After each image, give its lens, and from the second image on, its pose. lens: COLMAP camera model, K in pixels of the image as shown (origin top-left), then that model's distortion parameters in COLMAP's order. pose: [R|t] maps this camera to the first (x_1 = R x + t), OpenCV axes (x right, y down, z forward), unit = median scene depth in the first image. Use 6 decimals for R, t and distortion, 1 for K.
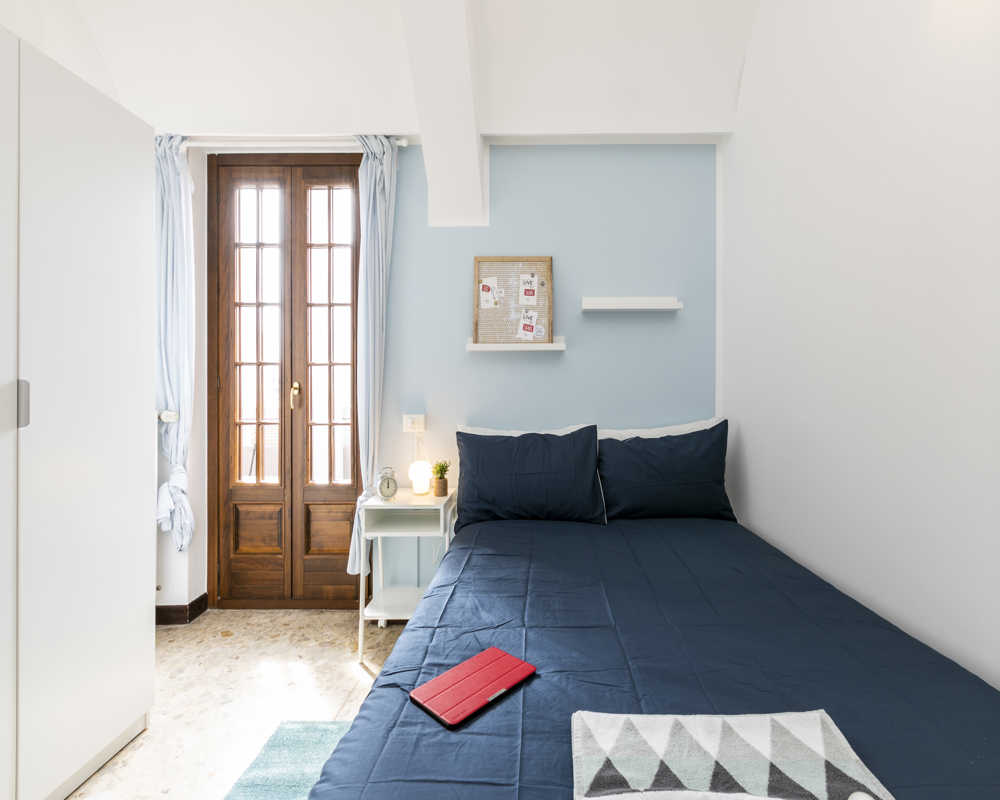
lens RADIAL K [[462.2, 0, 541.3], [0, 462.2, 377.9], [0, 0, 1]] dist [-0.001986, -0.000210]
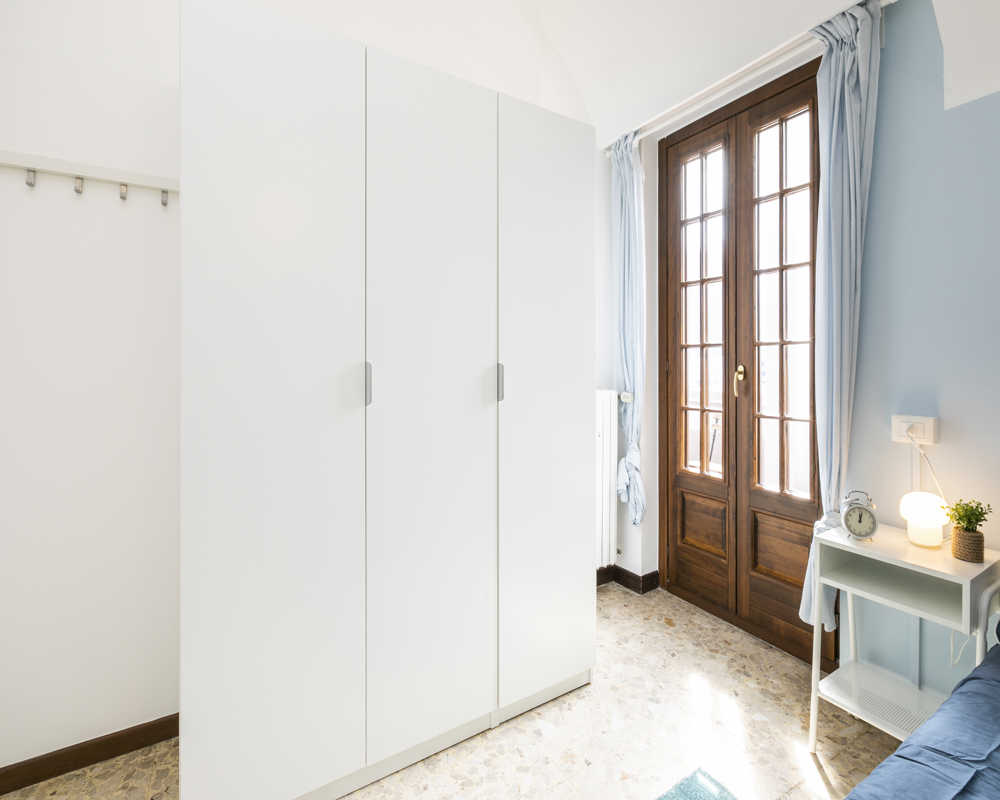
lens RADIAL K [[470.4, 0, 500.2], [0, 470.4, 368.3], [0, 0, 1]] dist [-0.001359, -0.000296]
pose [[0.510954, 0.005138, -0.859593, -0.009795], [0.007282, 0.999920, 0.010306, 0.002400], [0.859577, -0.011526, 0.510875, 0.180186]]
